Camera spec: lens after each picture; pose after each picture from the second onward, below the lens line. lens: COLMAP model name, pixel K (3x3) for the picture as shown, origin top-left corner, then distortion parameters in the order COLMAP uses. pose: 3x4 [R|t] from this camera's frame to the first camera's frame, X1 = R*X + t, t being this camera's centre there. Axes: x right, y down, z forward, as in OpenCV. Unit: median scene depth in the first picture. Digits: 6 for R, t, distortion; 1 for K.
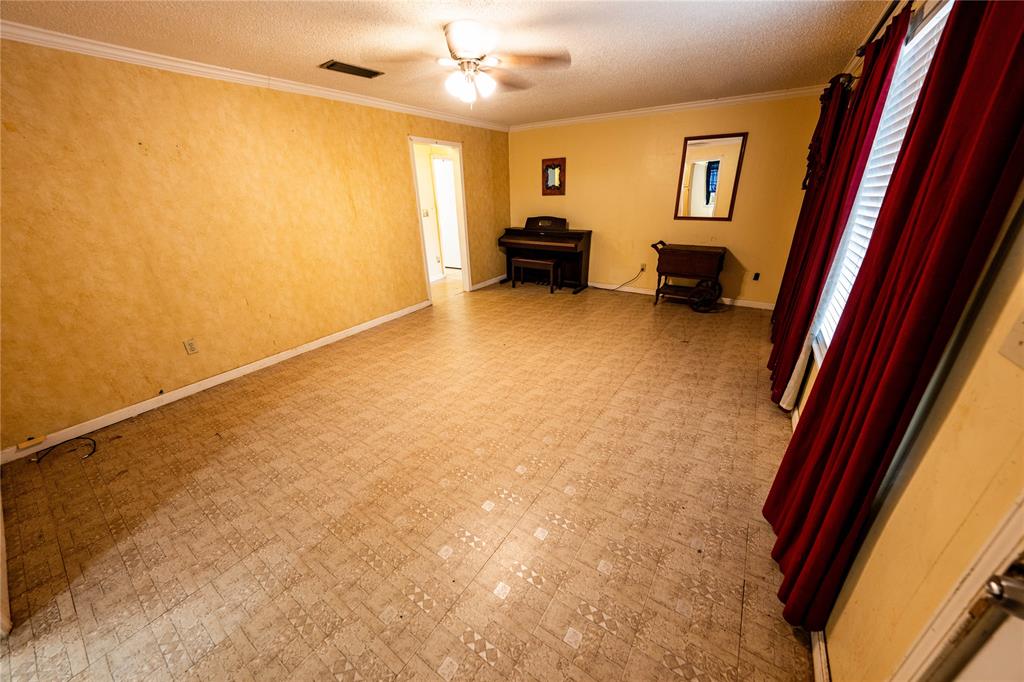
lens RADIAL K [[350.3, 0, 513.2], [0, 350.3, 337.5], [0, 0, 1]] dist [-0.026867, 0.003928]
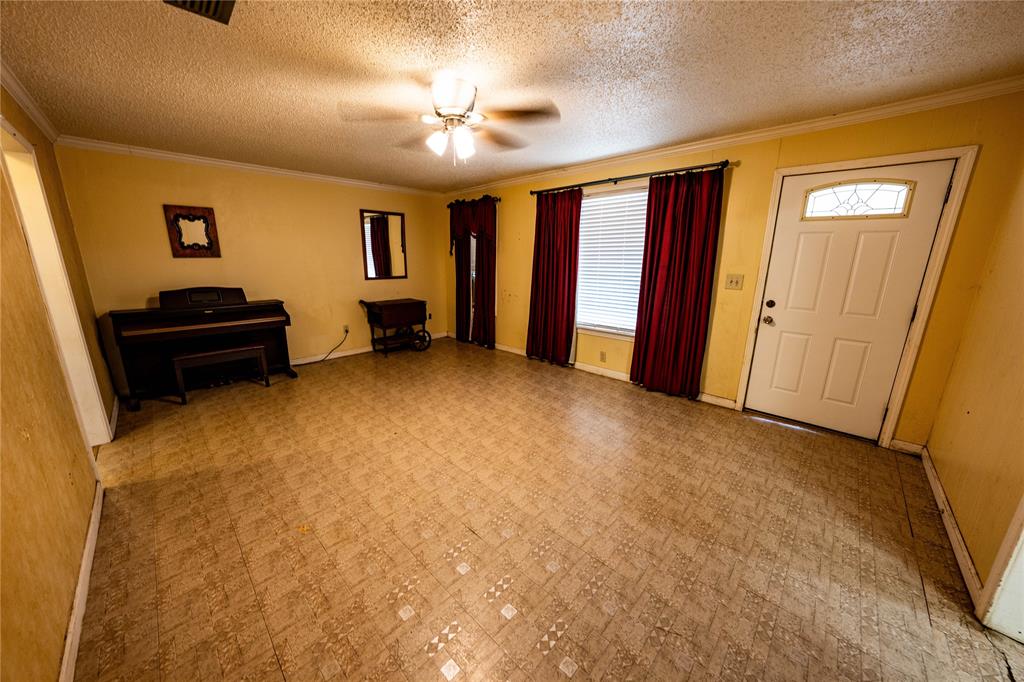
lens RADIAL K [[354.0, 0, 513.5], [0, 354.0, 333.7], [0, 0, 1]] dist [-0.018599, 0.000375]
pose [[0.168815, -0.185640, 0.968008, -0.690005], [0.366689, 0.923438, 0.113144, -0.175601], [-0.914899, 0.335858, 0.223962, 0.484536]]
